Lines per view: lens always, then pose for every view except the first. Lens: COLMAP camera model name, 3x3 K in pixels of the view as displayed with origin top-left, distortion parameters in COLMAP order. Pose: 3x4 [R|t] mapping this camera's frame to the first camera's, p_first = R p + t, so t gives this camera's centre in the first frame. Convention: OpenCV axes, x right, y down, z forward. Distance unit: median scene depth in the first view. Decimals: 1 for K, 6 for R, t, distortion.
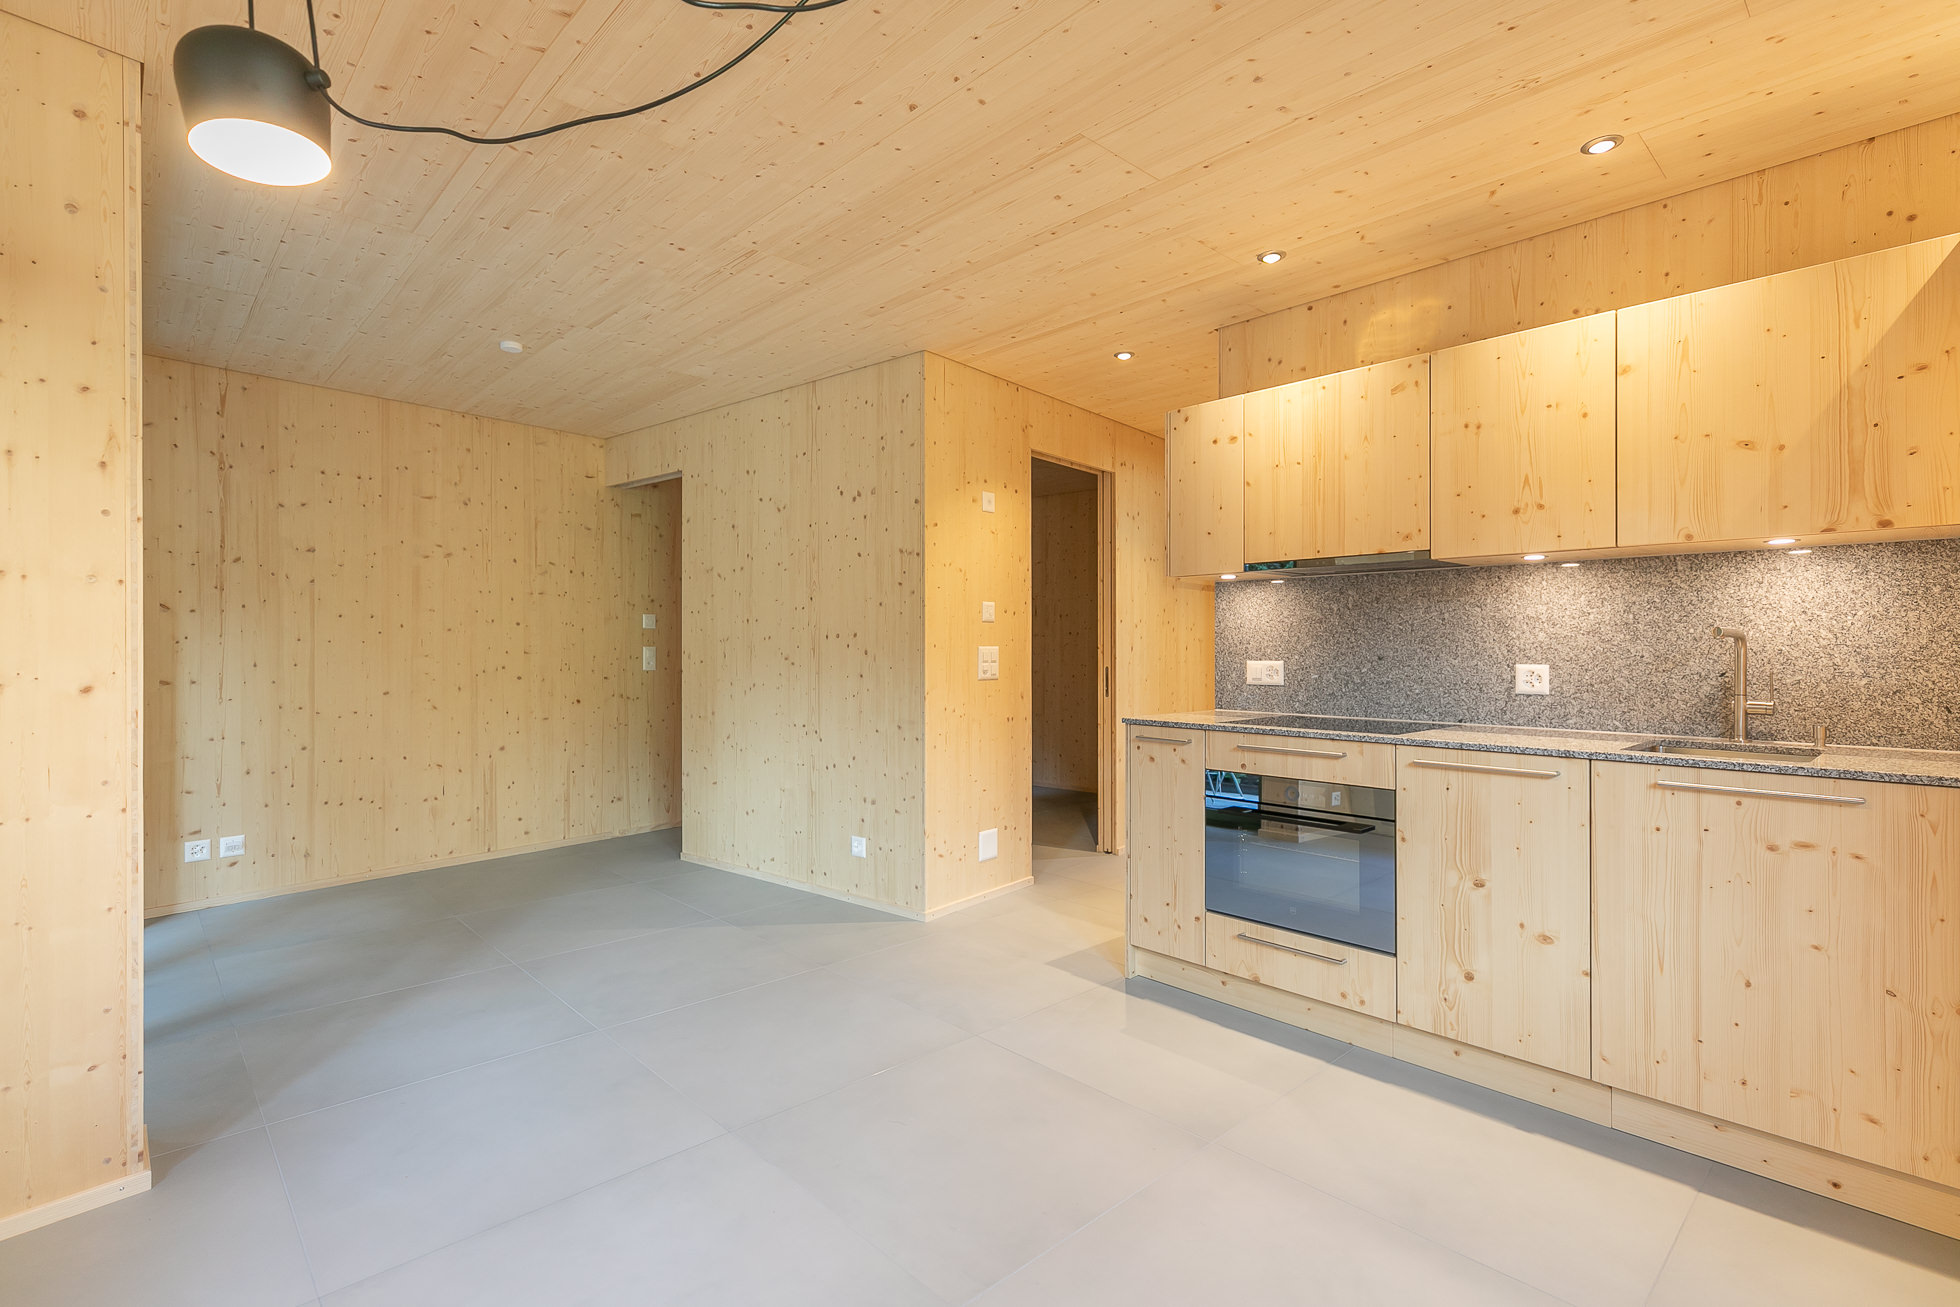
lens RADIAL K [[963.4, 0, 980.0], [0, 963.4, 653.5], [0, 0, 1]] dist [-0.000161, -0.000584]
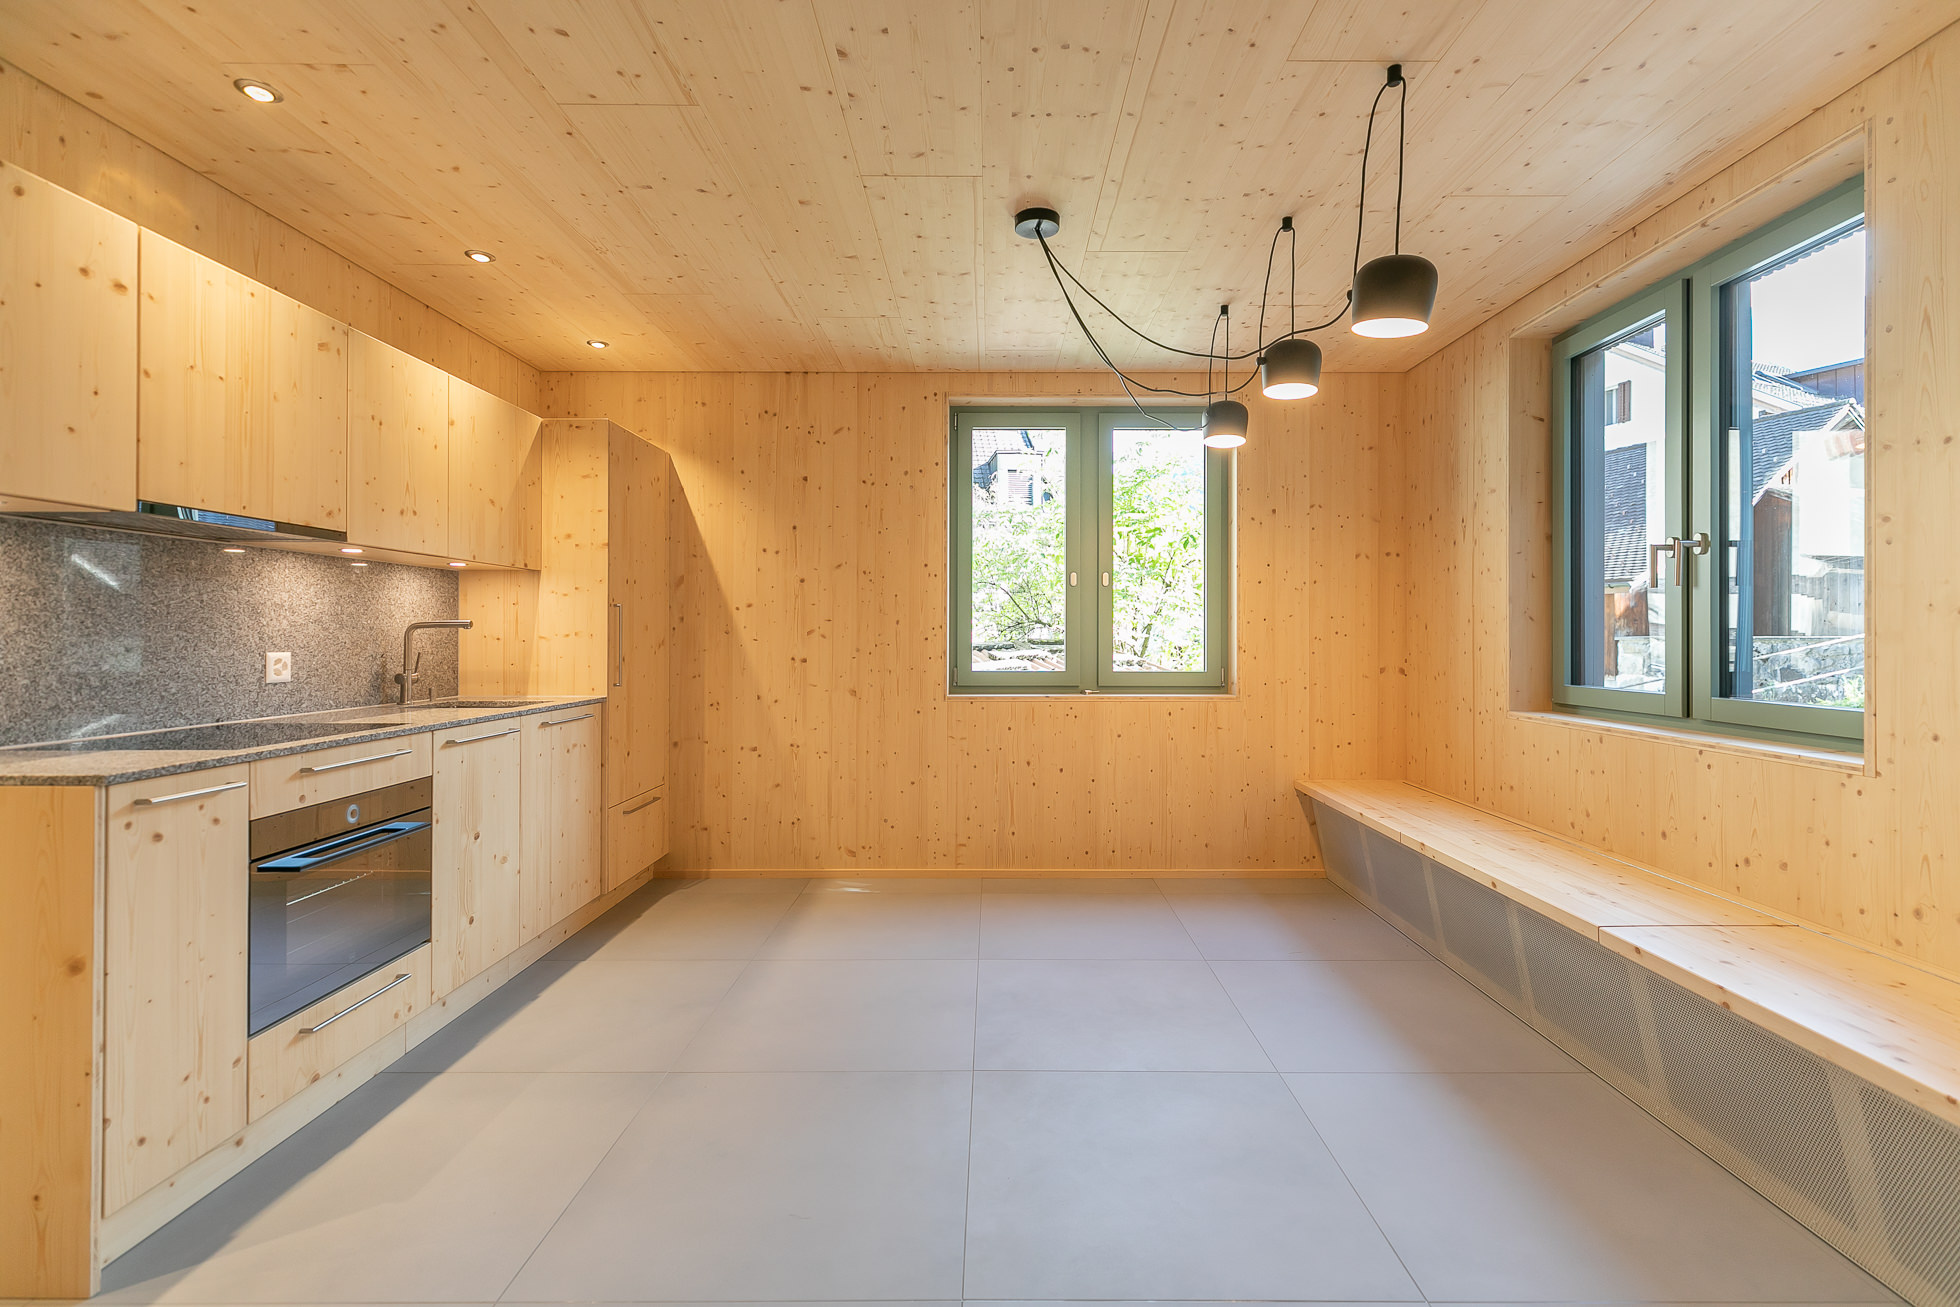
lens RADIAL K [[963.4, 0, 980.0], [0, 963.4, 653.5], [0, 0, 1]] dist [-0.000161, -0.000584]
pose [[-0.744485, -0.012366, 0.667524, -0.622398], [0.004386, 0.999716, 0.023412, -0.007370], [-0.667624, 0.020358, -0.744220, 1.264472]]
